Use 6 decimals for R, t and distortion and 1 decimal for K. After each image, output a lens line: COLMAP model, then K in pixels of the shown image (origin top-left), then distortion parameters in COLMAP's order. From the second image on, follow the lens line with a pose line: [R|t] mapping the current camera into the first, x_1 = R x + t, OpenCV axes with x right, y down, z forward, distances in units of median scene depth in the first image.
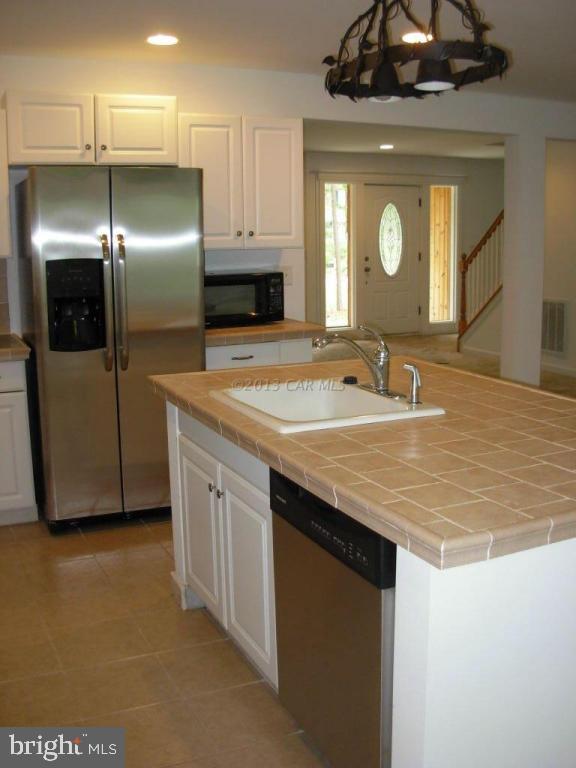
lens RADIAL K [[825.2, 0, 288.0], [0, 825.2, 384.0], [0, 0, 1]] dist [-0.228112, 0.121772]
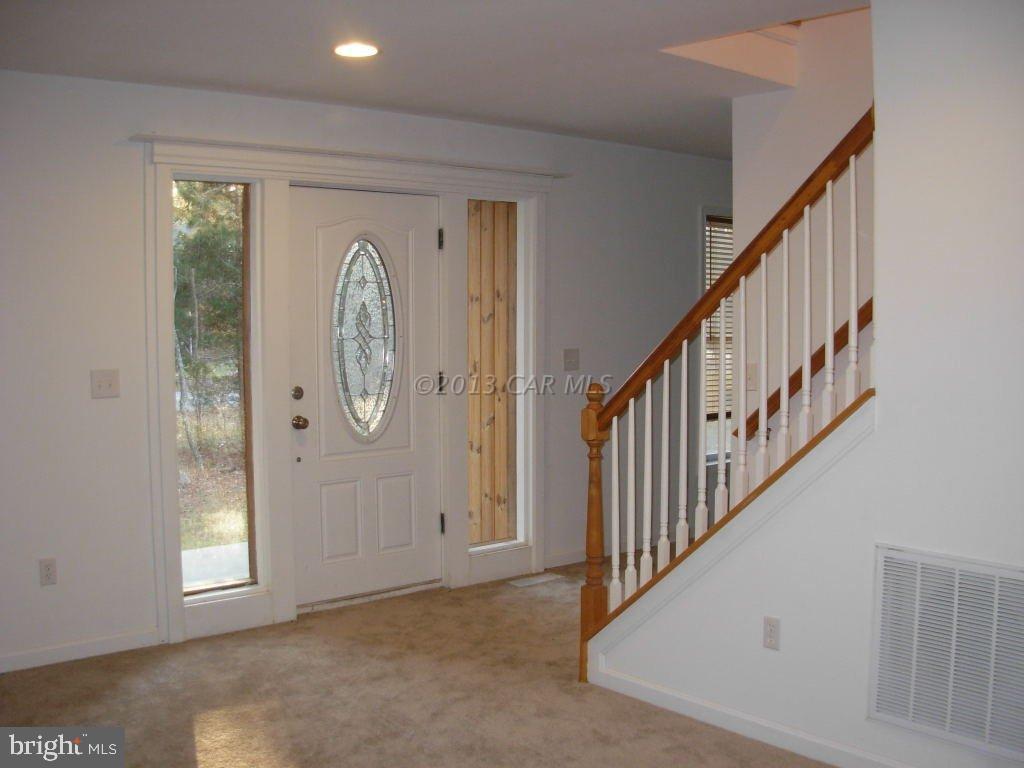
lens RADIAL K [[1100.2, 0, 512.0], [0, 1100.2, 384.0], [0, 0, 1]] dist [-0.228112, 0.121772]
pose [[0.964982, -0.003234, 0.262295, 0.061324], [0.034297, 0.992896, -0.113936, -0.099209], [-0.260063, 0.118942, 0.958238, 0.517946]]
